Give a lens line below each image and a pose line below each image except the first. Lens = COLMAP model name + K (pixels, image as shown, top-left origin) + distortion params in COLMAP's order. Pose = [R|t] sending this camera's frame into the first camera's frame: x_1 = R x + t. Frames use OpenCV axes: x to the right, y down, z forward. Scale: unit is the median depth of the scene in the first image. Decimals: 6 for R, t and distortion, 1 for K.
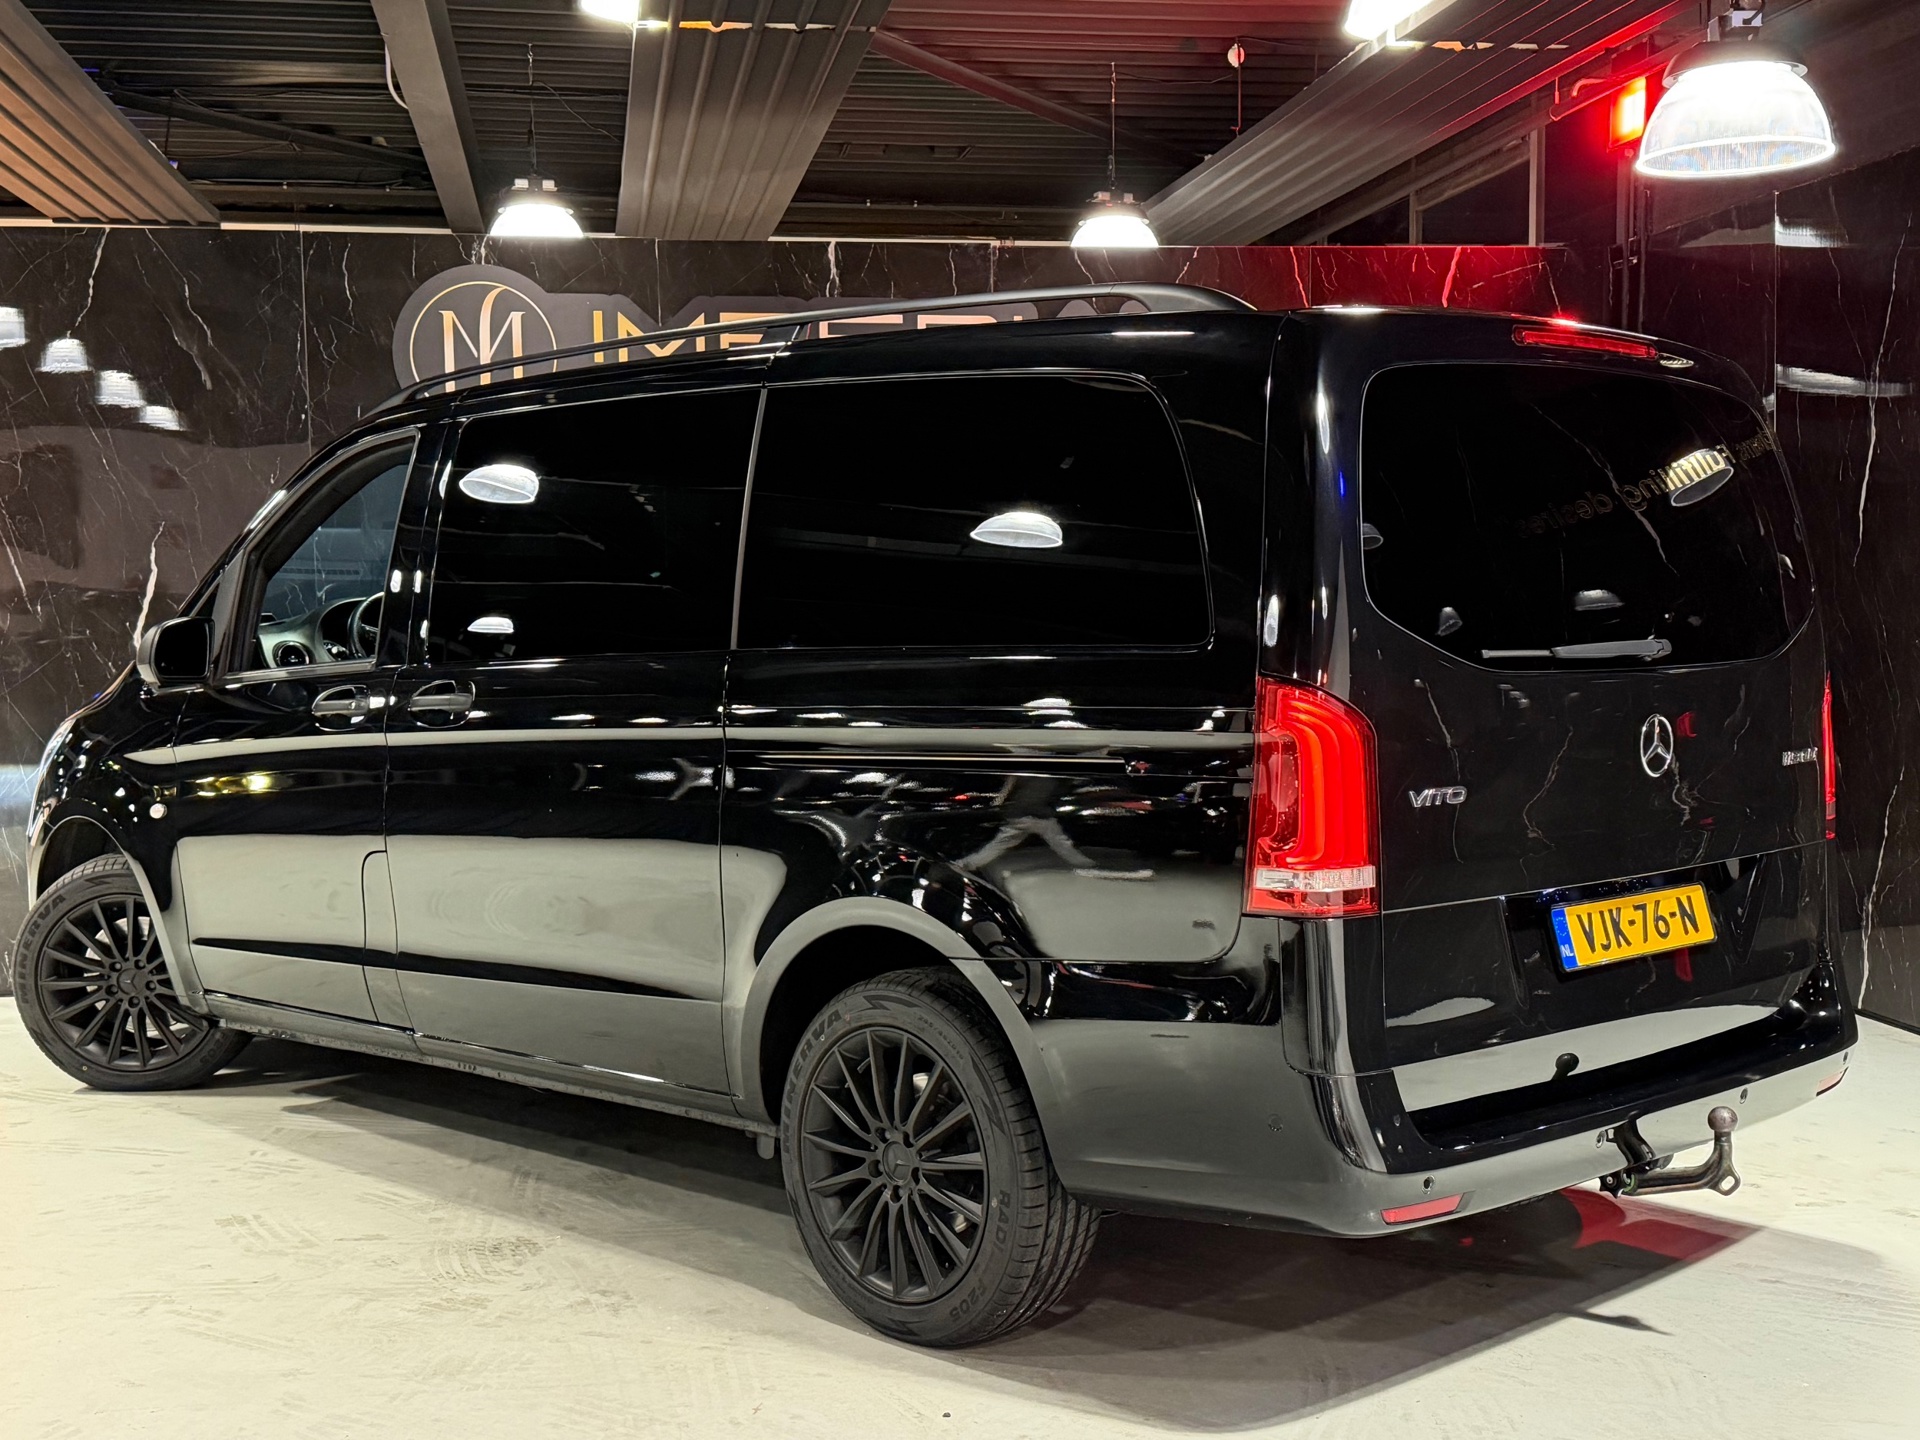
lens RADIAL K [[2346.0, 0, 960.0], [0, 2346.0, 720.0], [0, 0, 1]] dist [0.221931, -0.537317]
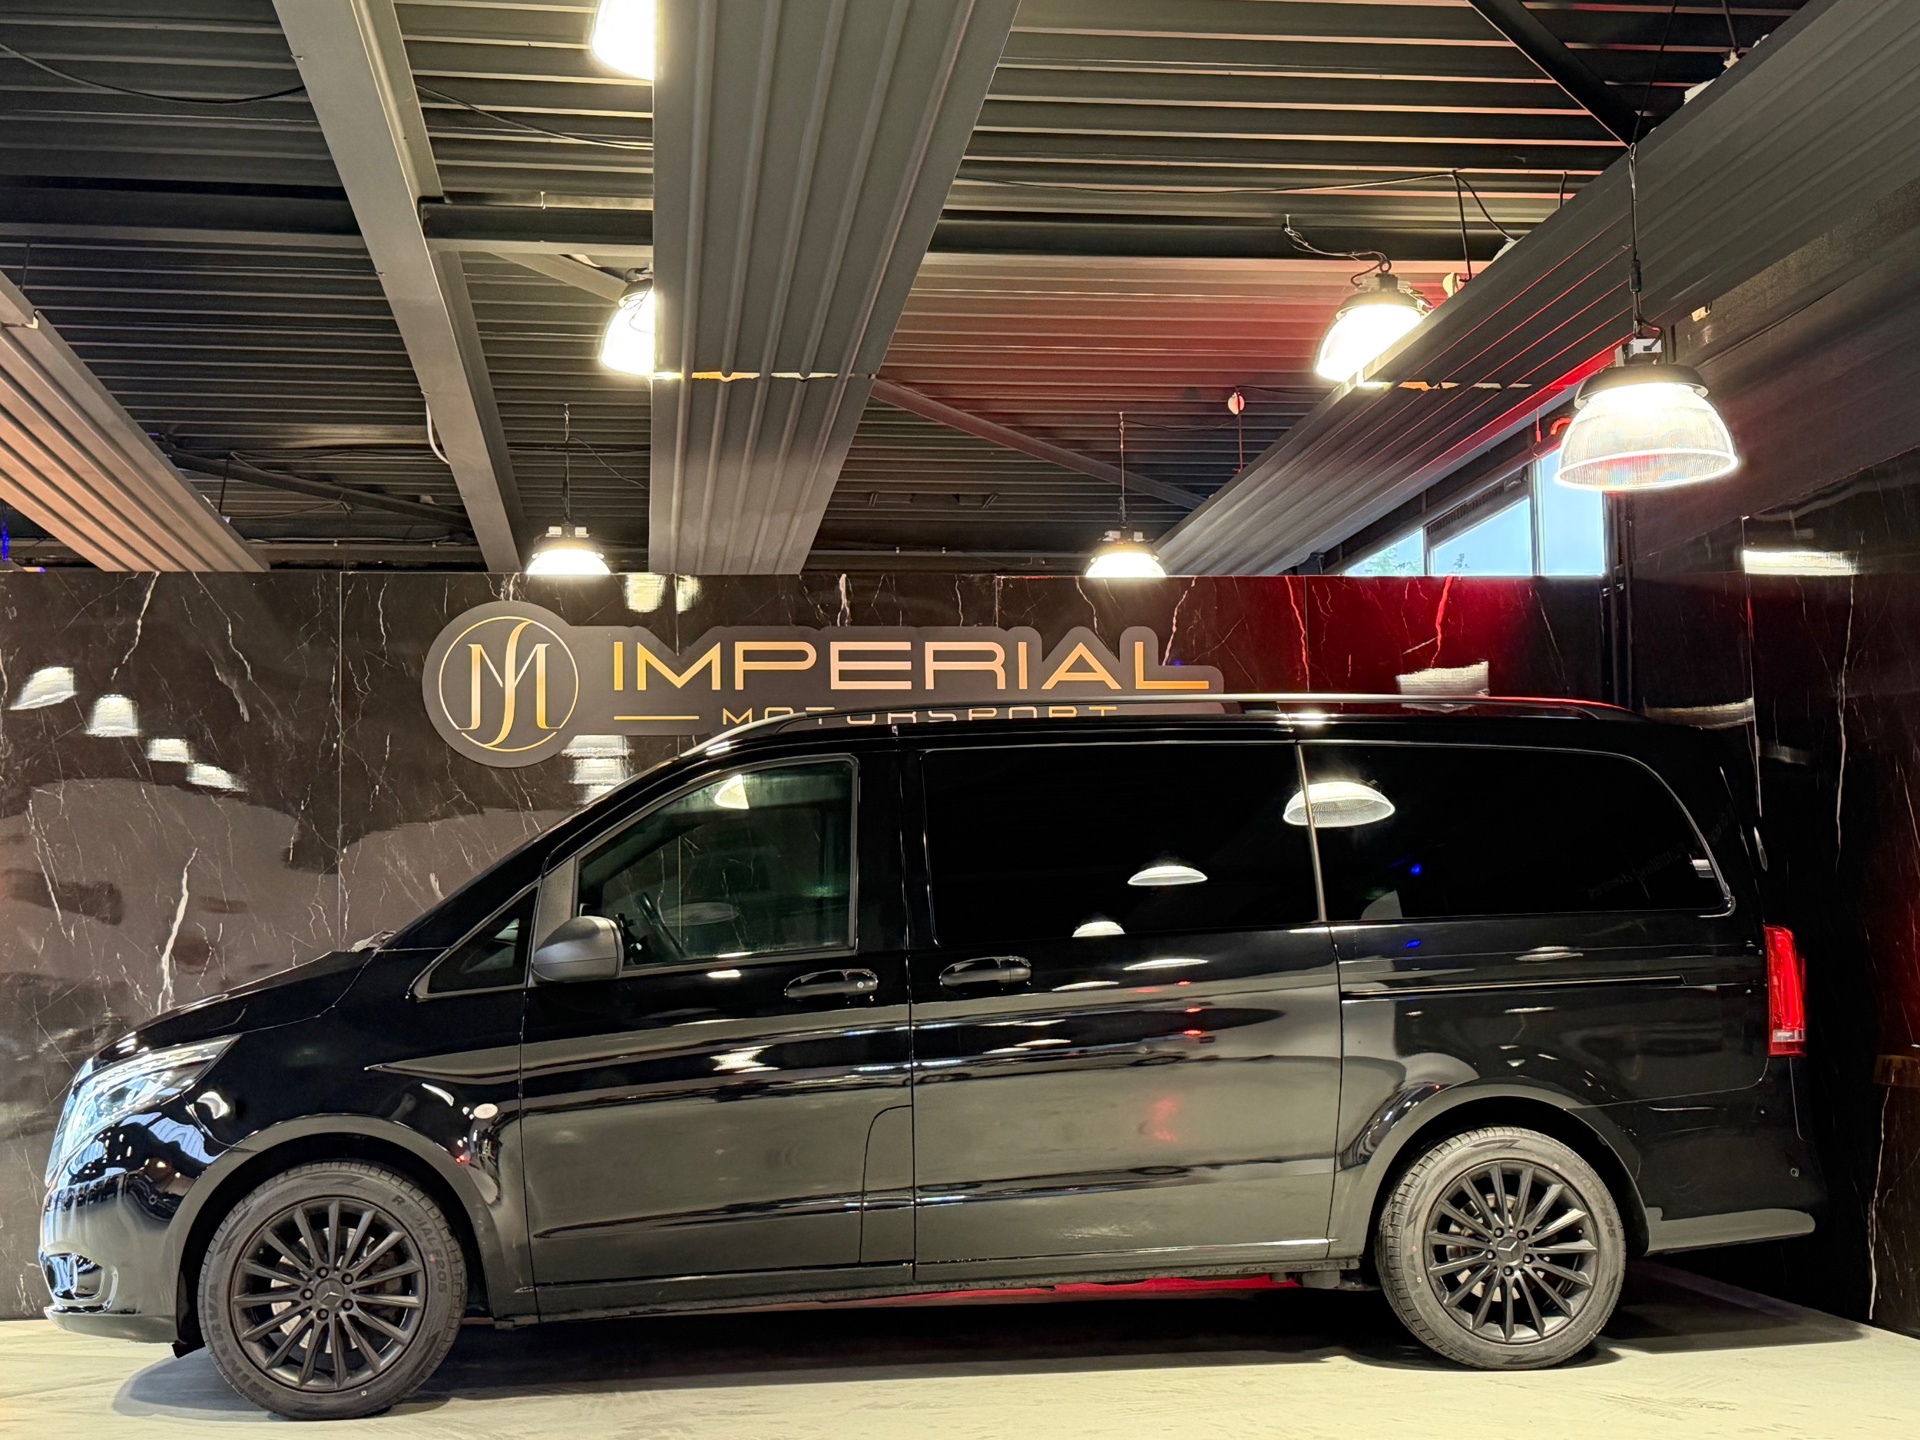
lens RADIAL K [[2454.2, 0, 960.0], [0, 2454.2, 720.0], [0, 0, 1]] dist [0.156482, -0.203112]
pose [[0.999492, -0.010335, -0.030160, 0.027311], [0.005530, 0.987860, -0.155251, 0.027980], [0.031398, 0.155006, 0.987414, -0.056333]]
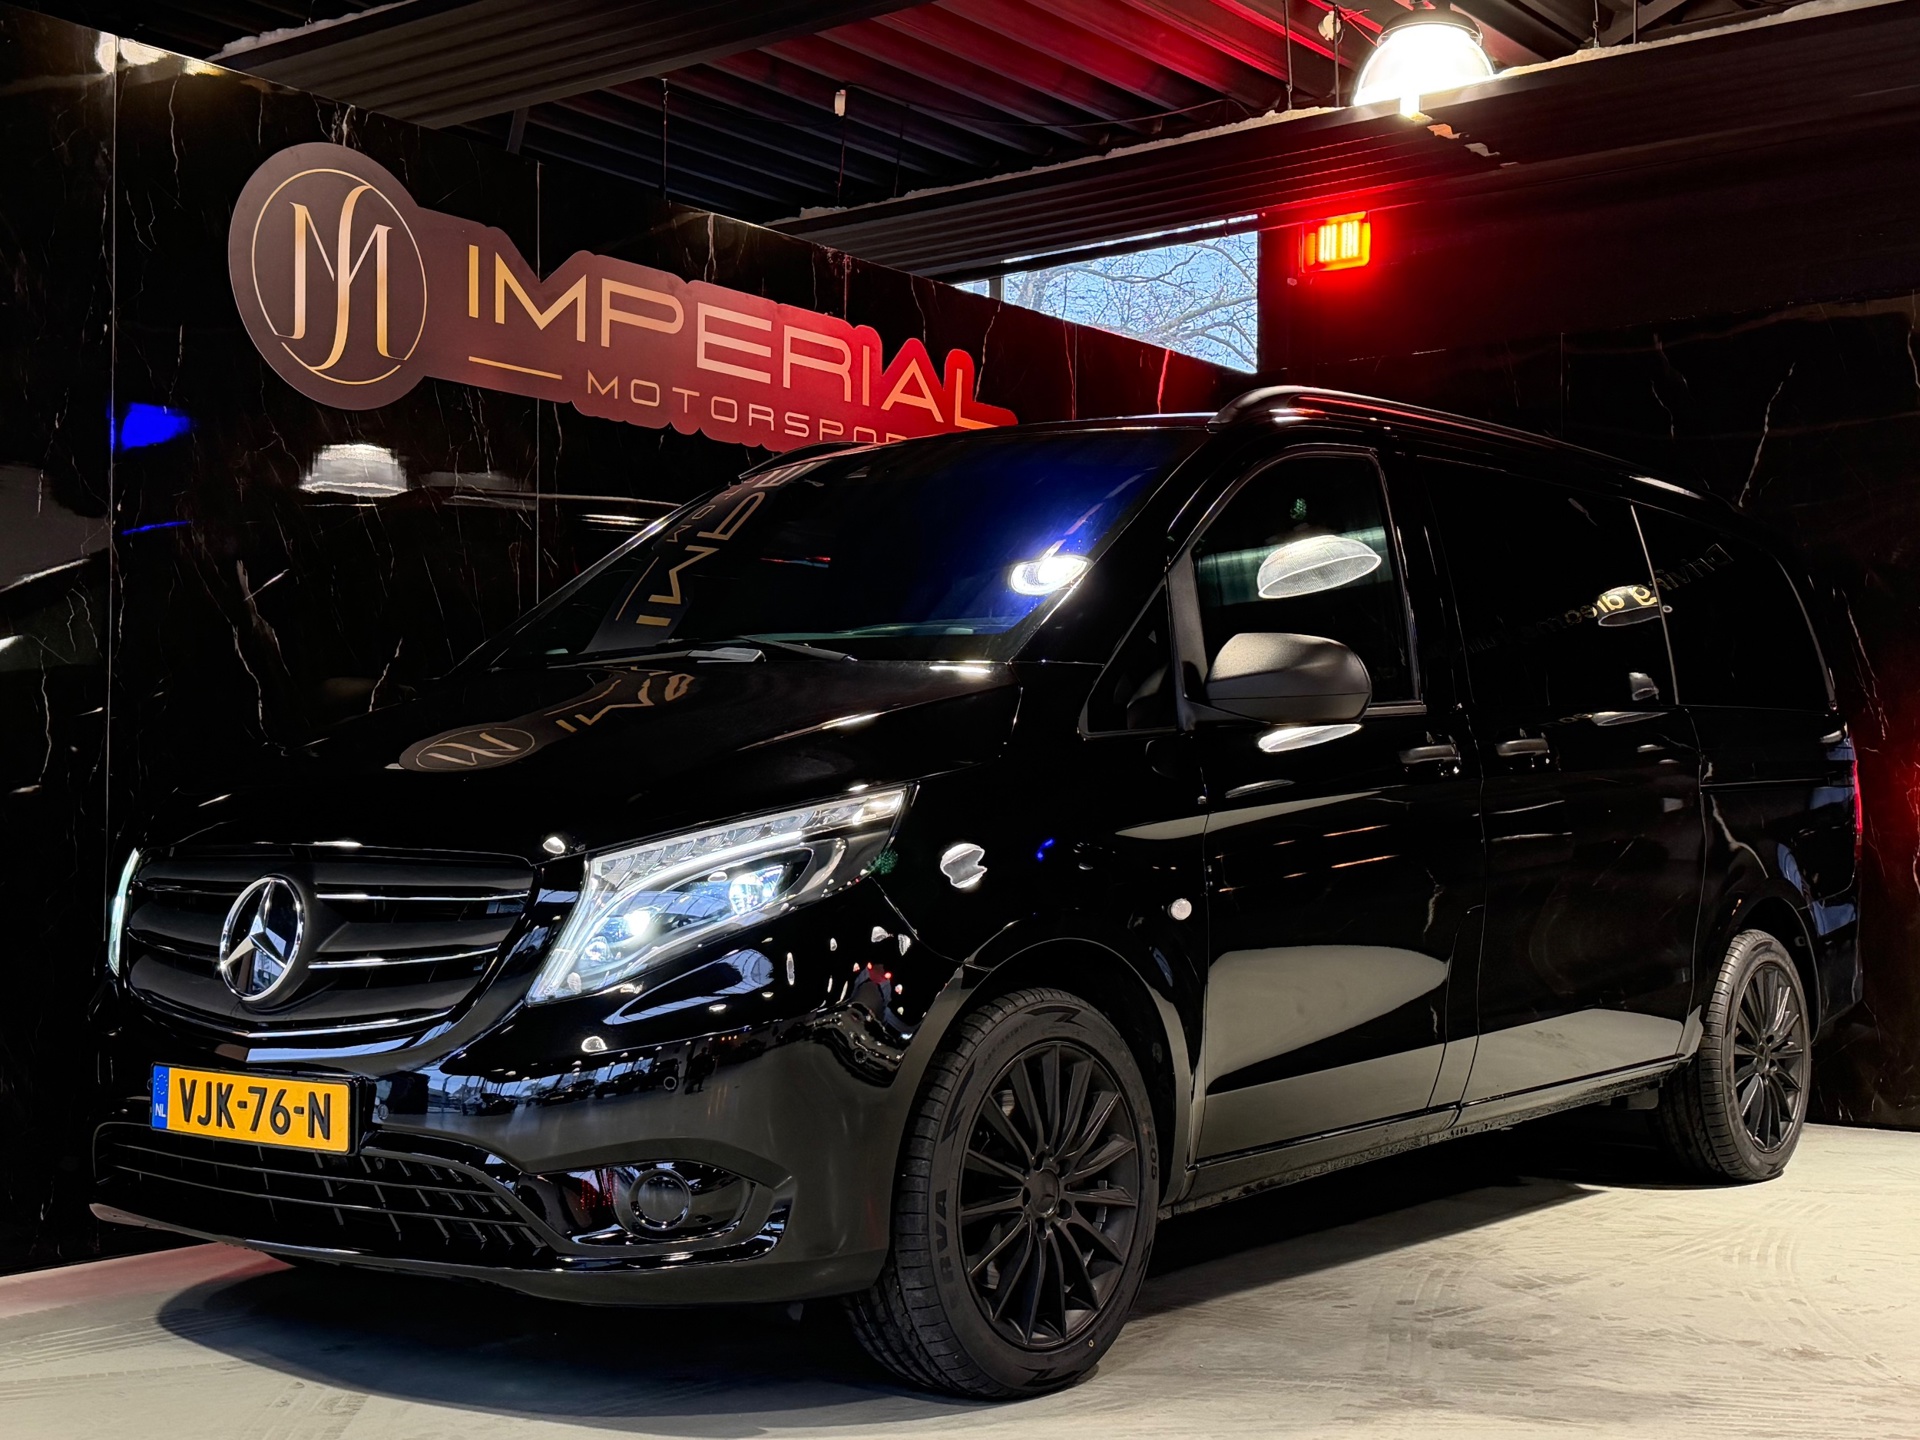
lens RADIAL K [[2454.2, 0, 960.0], [0, 2454.2, 720.0], [0, 0, 1]] dist [0.156482, -0.203112]
pose [[0.728533, 0.045750, 0.683481, -0.492335], [0.024199, 0.995426, -0.092424, 0.034429], [-0.684583, 0.083873, 0.724094, 0.348443]]
